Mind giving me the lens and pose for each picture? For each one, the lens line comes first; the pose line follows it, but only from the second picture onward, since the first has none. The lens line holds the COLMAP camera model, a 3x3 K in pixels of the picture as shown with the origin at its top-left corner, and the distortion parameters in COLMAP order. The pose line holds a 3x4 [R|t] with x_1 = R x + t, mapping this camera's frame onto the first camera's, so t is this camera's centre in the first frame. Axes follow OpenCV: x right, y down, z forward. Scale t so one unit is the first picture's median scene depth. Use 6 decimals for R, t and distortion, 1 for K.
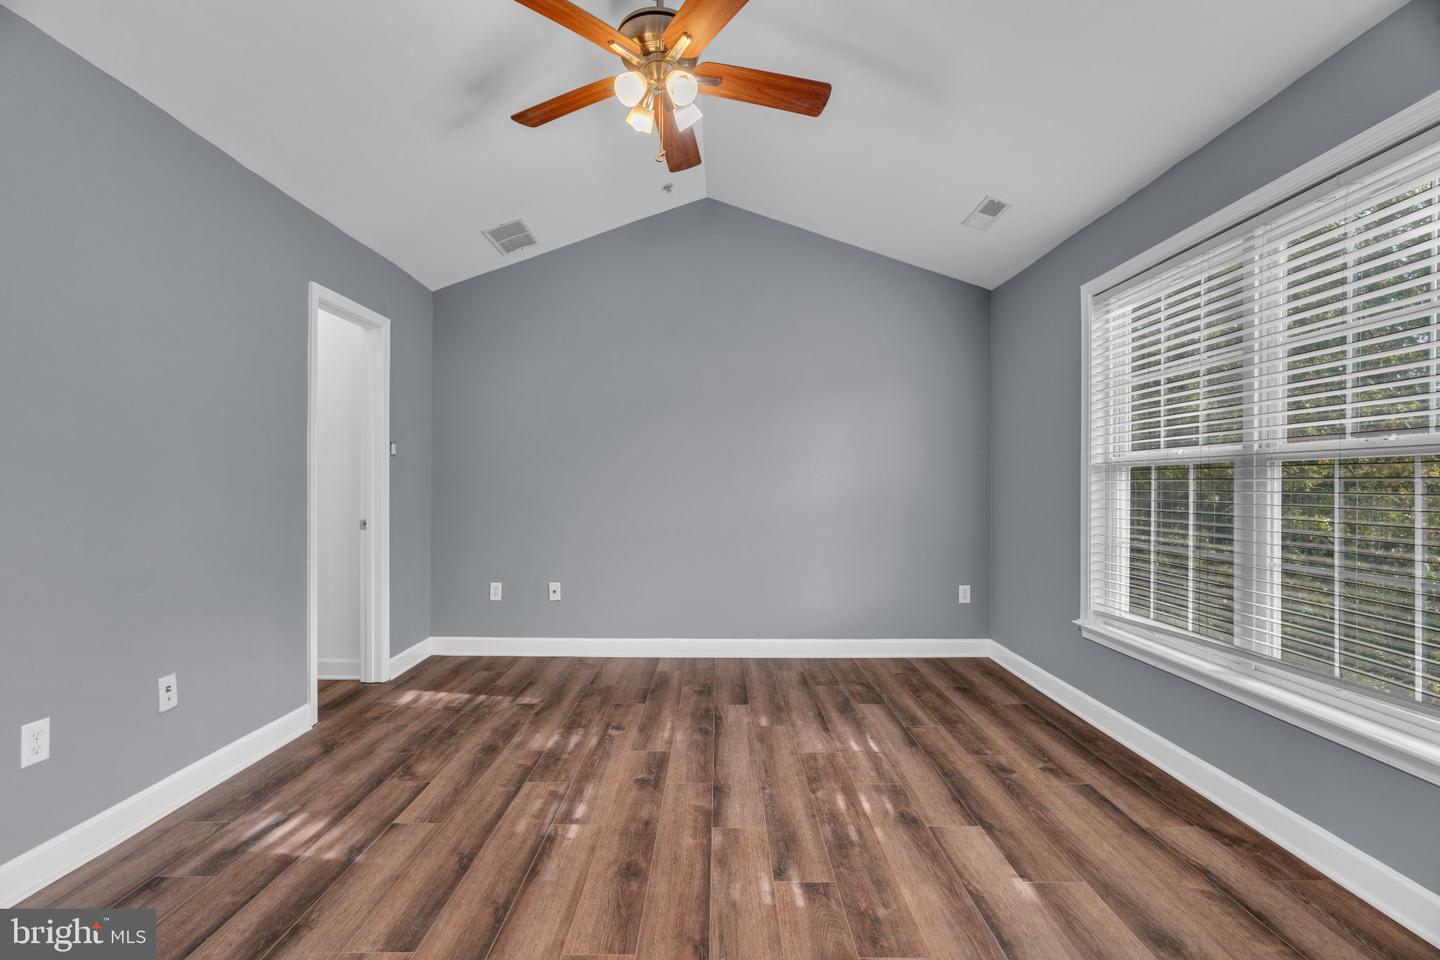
lens RADIAL K [[683.7, 0, 717.0], [0, 683.7, 486.3], [0, 0, 1]] dist [-0.002743, 0.000656]
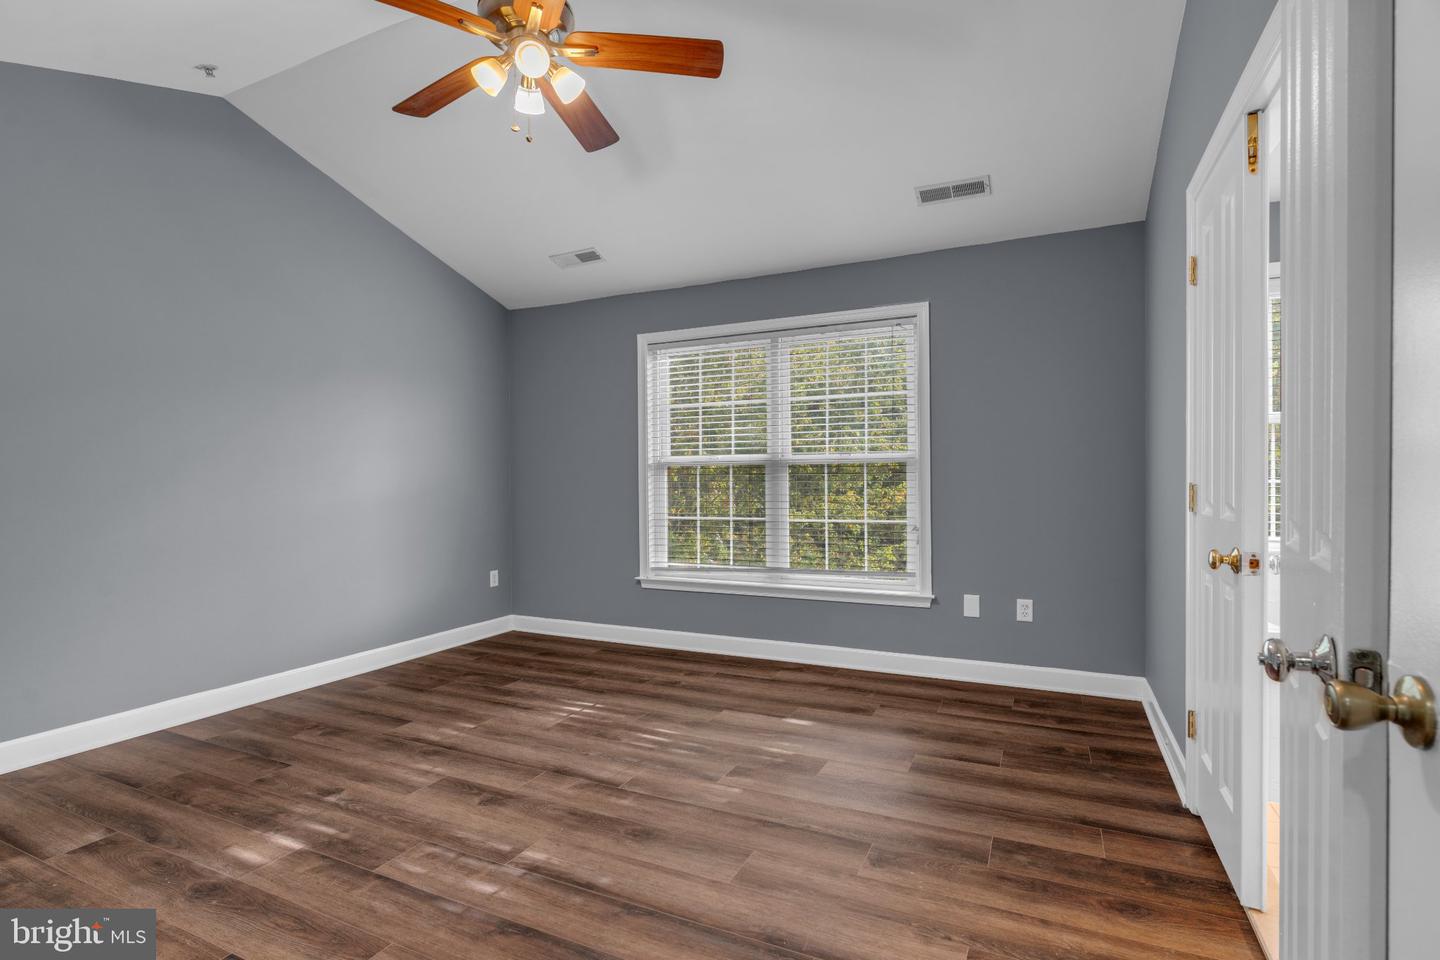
lens RADIAL K [[683.7, 0, 717.0], [0, 683.7, 486.3], [0, 0, 1]] dist [-0.002743, 0.000656]
pose [[0.416856, -0.009872, 0.908919, -0.731970], [0.008845, 0.999938, 0.006804, 0.006022], [-0.908930, 0.005204, 0.416917, 0.308086]]
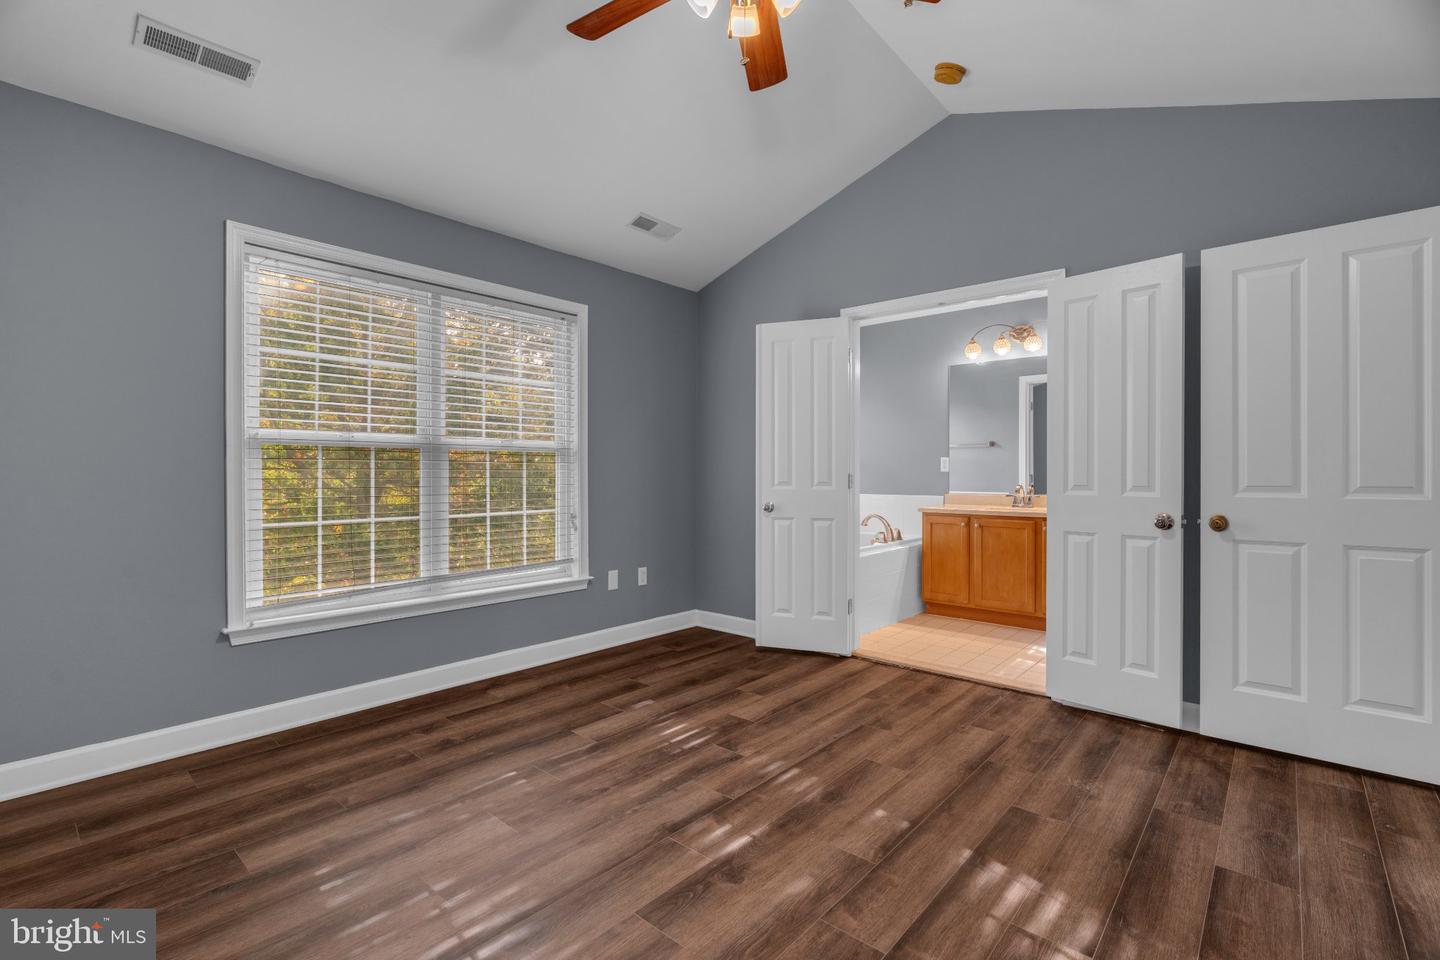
lens RADIAL K [[709.8, 0, 711.0], [0, 709.8, 475.8], [0, 0, 1]] dist [-0.002789, 0.000296]
pose [[-0.779056, -0.002472, 0.626949, -0.500187], [0.000068, 0.999992, 0.004027, 0.011614], [-0.626954, 0.003179, -0.779050, 1.437326]]
